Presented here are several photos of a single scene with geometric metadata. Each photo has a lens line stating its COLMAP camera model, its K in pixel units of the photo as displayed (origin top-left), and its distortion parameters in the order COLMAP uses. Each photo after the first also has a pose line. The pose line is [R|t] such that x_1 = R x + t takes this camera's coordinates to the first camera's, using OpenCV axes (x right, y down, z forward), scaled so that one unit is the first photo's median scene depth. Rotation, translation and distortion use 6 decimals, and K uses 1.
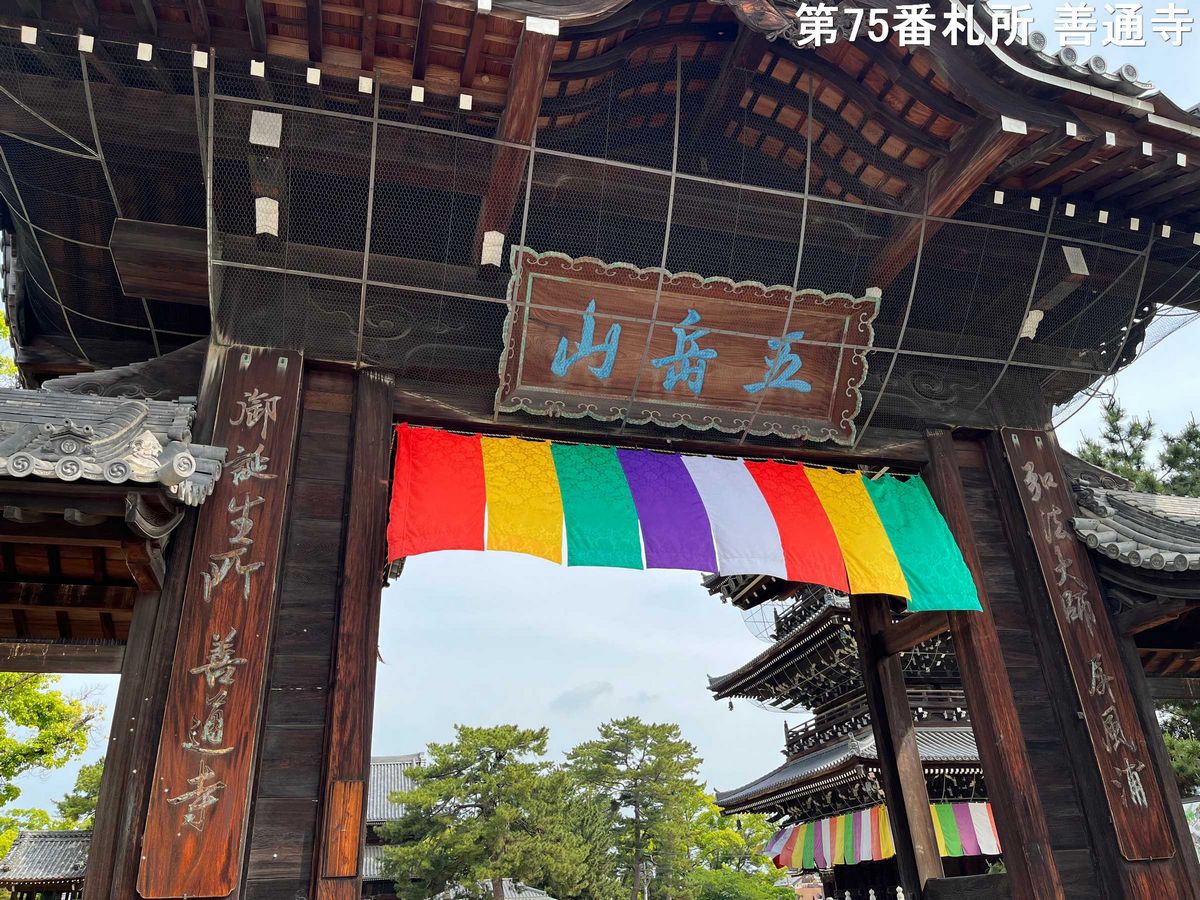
lens RADIAL K [[928.1, 0, 613.8], [0, 928.1, 452.0], [0, 0, 1]] dist [0.054291, -0.074828]
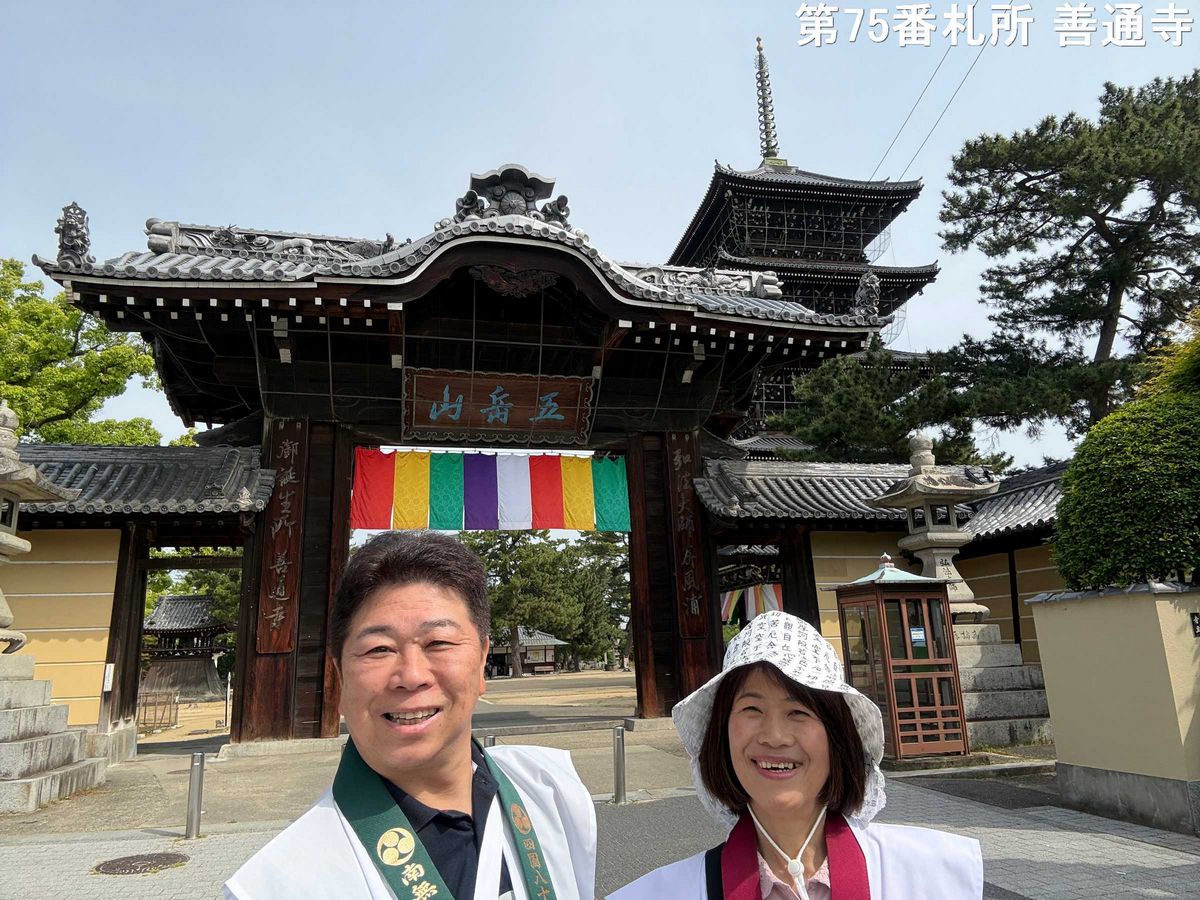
lens RADIAL K [[827.5, 0, 613.7], [0, 827.5, 449.9], [0, 0, 1]] dist [0.110845, -0.147316]
pose [[0.999557, 0.002303, -0.029685, 0.095762], [0.004302, 0.975373, 0.220522, -0.101662], [0.029462, -0.220552, 0.974930, -0.196494]]
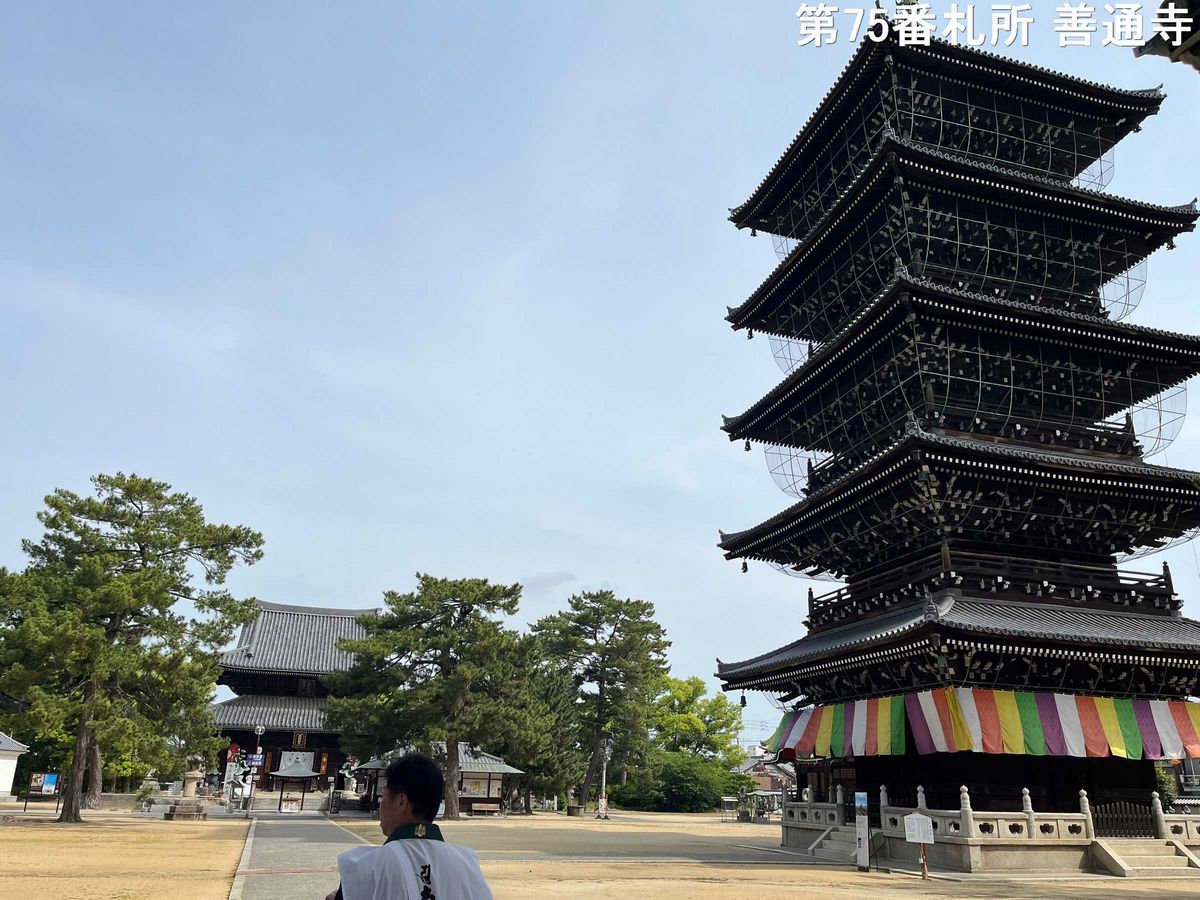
lens RADIAL K [[928.1, 0, 613.8], [0, 928.1, 452.0], [0, 0, 1]] dist [0.054291, -0.074828]
pose [[0.995686, 0.087802, 0.030002, -0.037034], [-0.090623, 0.989643, 0.111331, 0.113484], [-0.019916, -0.113570, 0.993330, 0.232303]]
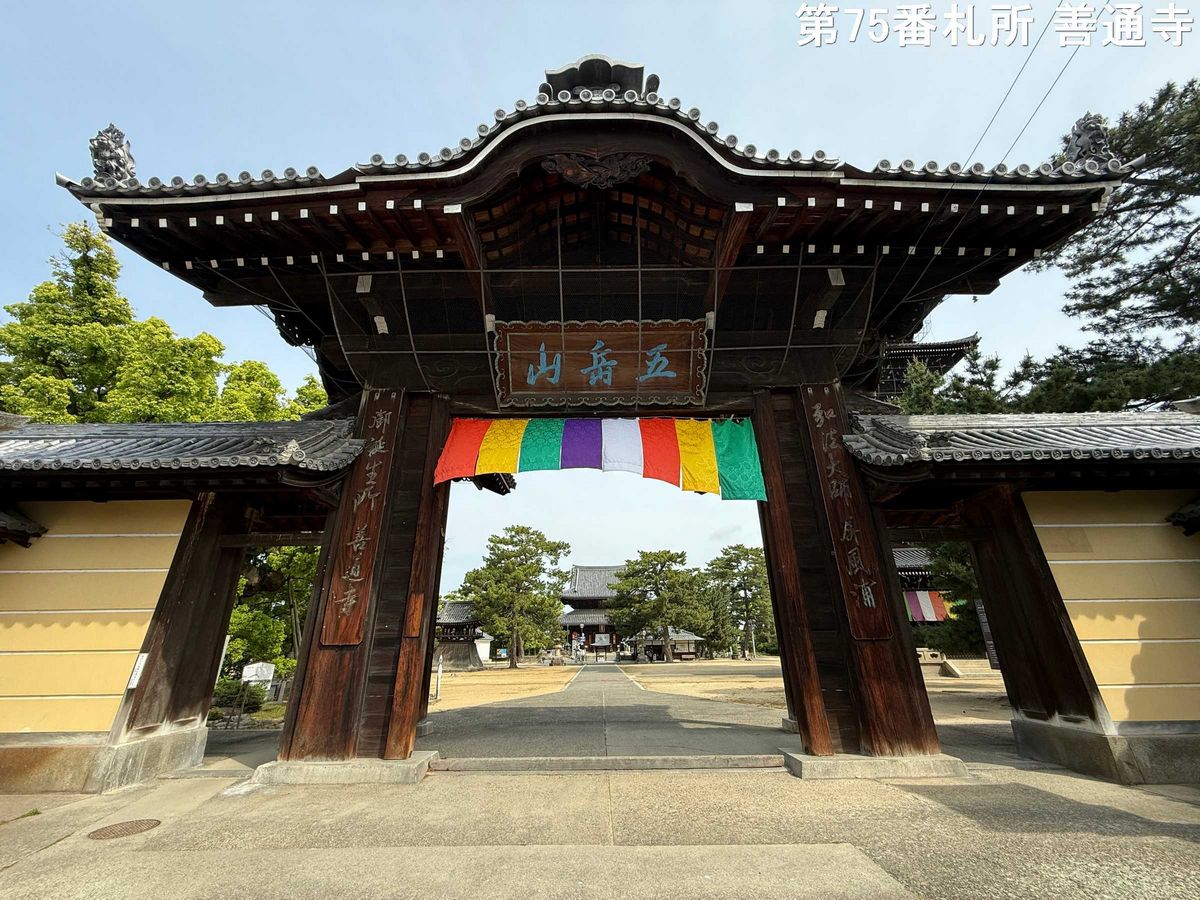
lens RADIAL K [[490.7, 0, 597.4], [0, 490.7, 449.1], [0, 0, 1]] dist [-0.001396, 0.000233]
pose [[0.959724, -0.073223, -0.271234, 0.079823], [0.095813, 0.992865, 0.070986, -0.002276], [0.264101, -0.094115, 0.959892, 0.013006]]
